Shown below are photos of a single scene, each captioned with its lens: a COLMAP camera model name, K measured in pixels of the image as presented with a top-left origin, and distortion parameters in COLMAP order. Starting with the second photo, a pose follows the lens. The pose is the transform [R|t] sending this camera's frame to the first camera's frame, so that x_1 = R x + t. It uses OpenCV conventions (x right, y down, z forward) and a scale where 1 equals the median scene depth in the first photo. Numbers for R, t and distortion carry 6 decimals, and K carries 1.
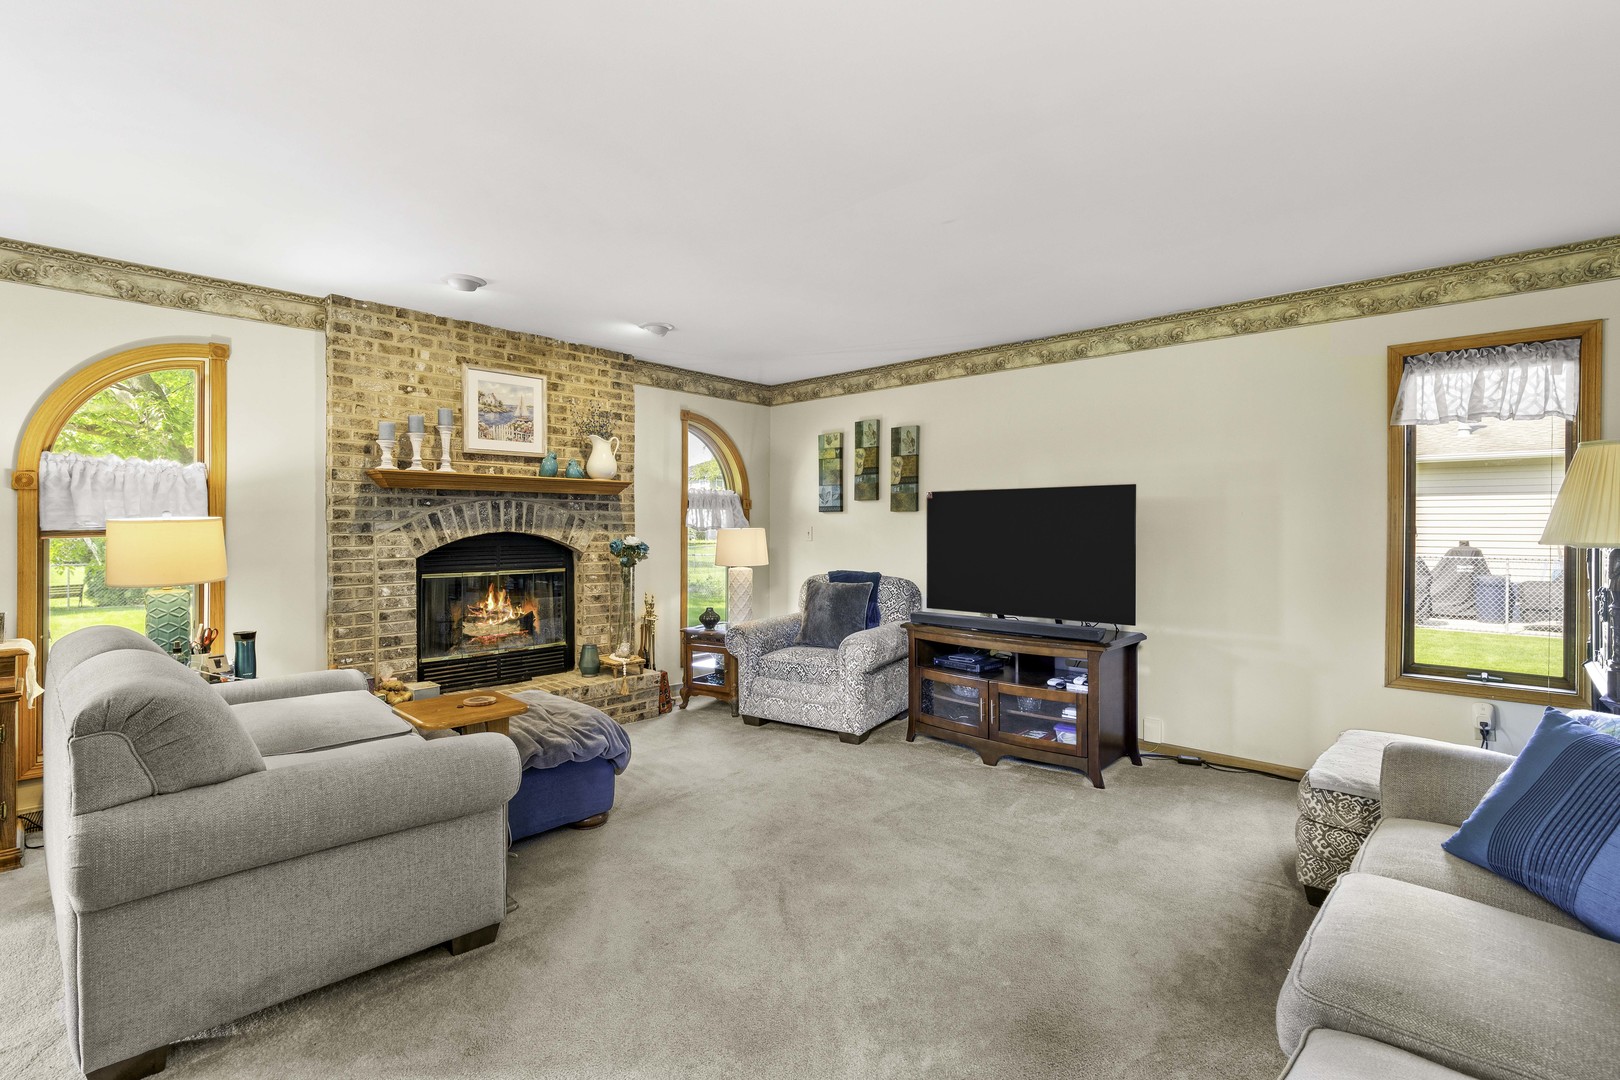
lens RADIAL K [[742.1, 0, 806.5], [0, 742.1, 529.8], [0, 0, 1]] dist [-0.004305, -0.000120]
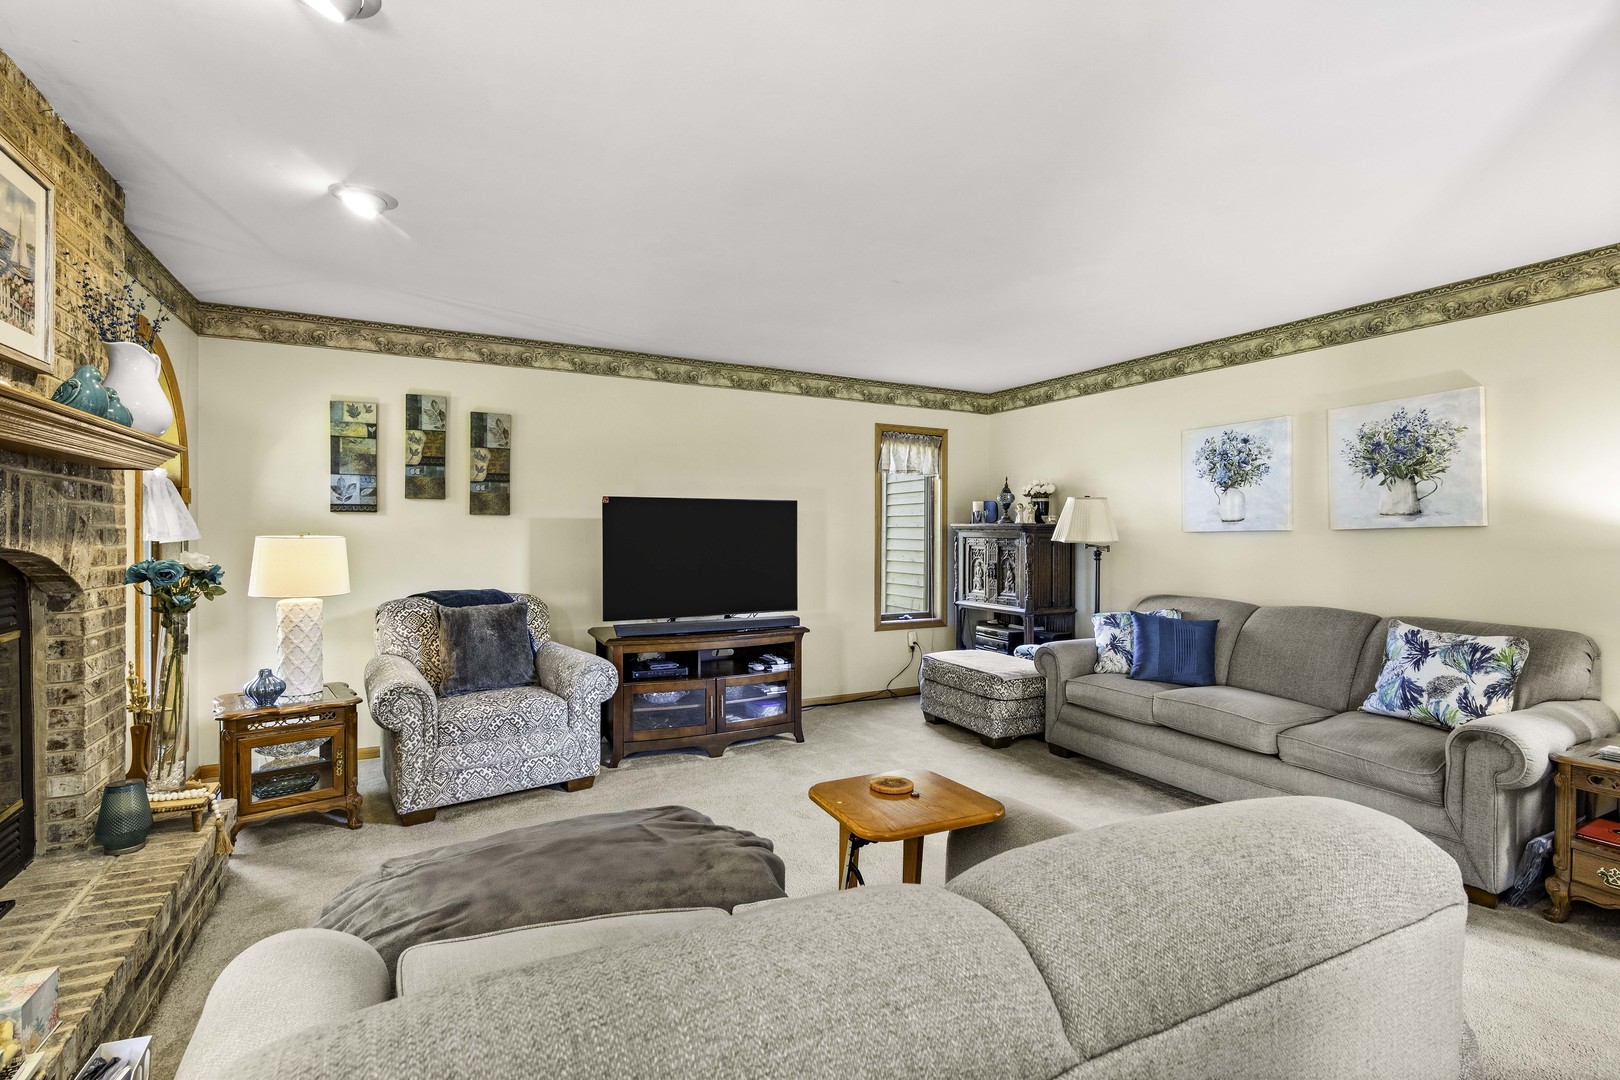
lens RADIAL K [[742.1, 0, 800.3], [0, 742.1, 535.7], [0, 0, 1]] dist [-0.004305, -0.000120]
pose [[0.342605, -0.003673, 0.939472, -0.541952], [0.001882, 0.999993, 0.003224, -0.003686], [-0.939478, 0.000663, 0.342610, 0.396612]]
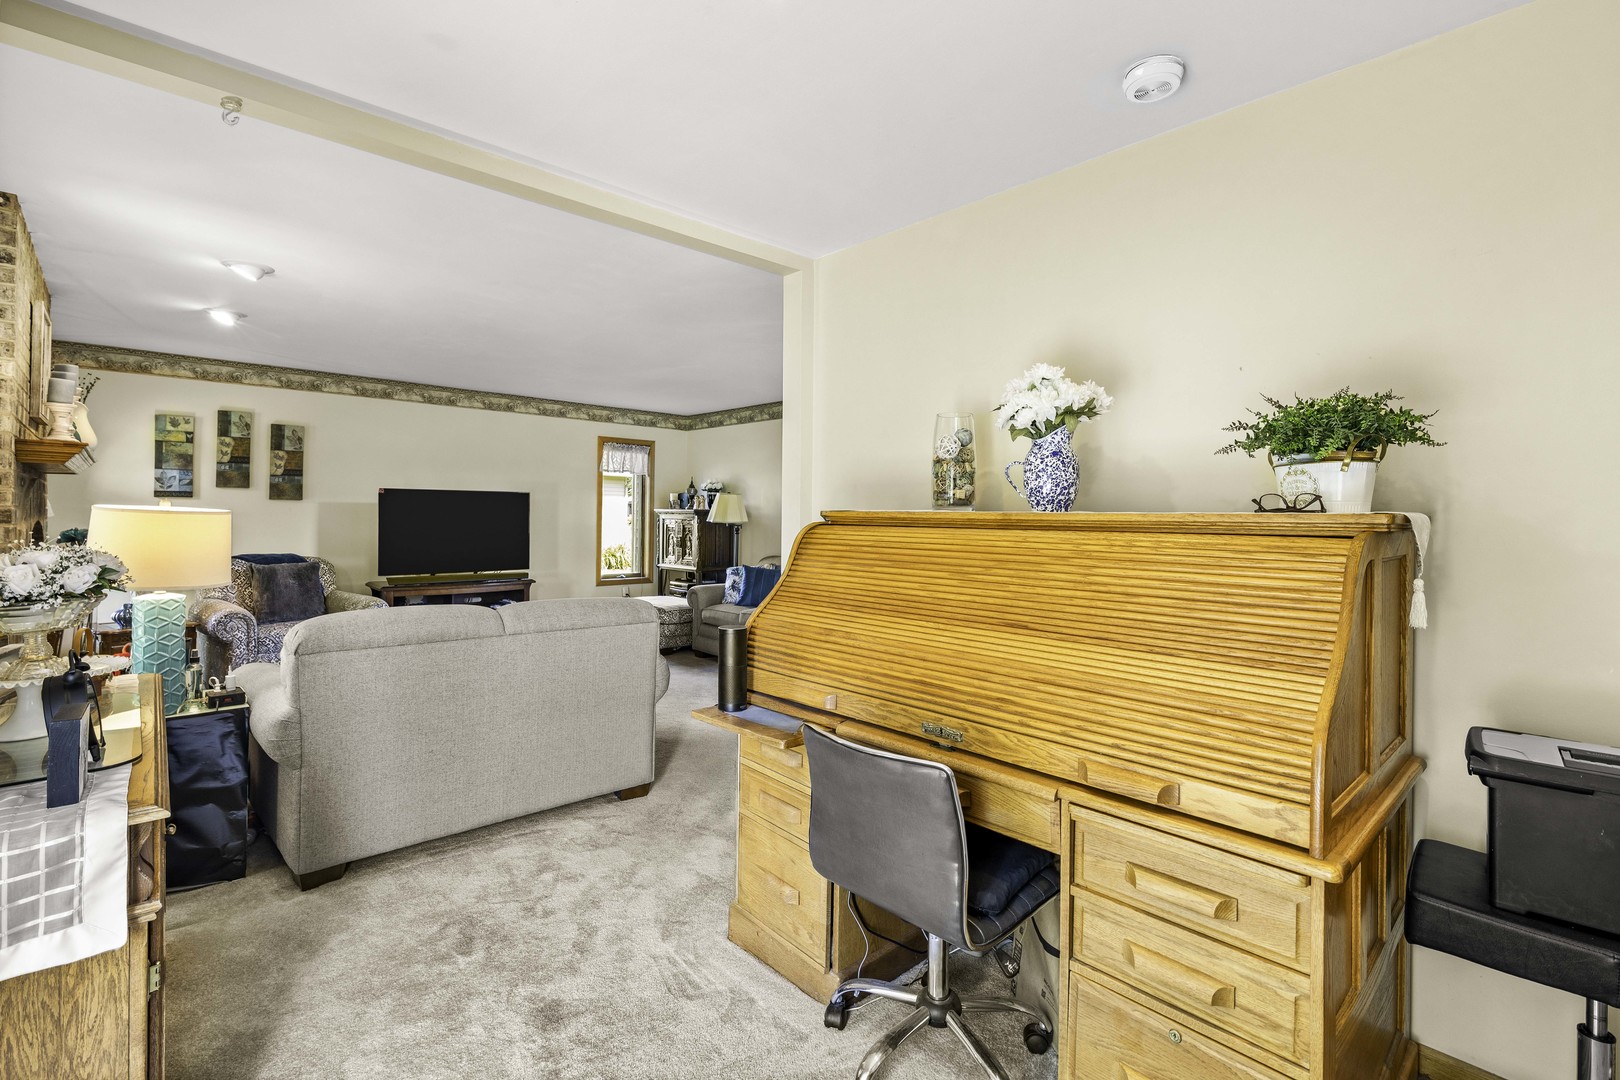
lens RADIAL K [[742.1, 0, 806.2], [0, 742.1, 509.1], [0, 0, 1]] dist [-0.004305, -0.000120]
pose [[0.078555, 0.009027, 0.996869, -0.951223], [-0.005800, 0.999946, -0.008598, -0.005862], [-0.996893, -0.005106, 0.078603, 0.123370]]
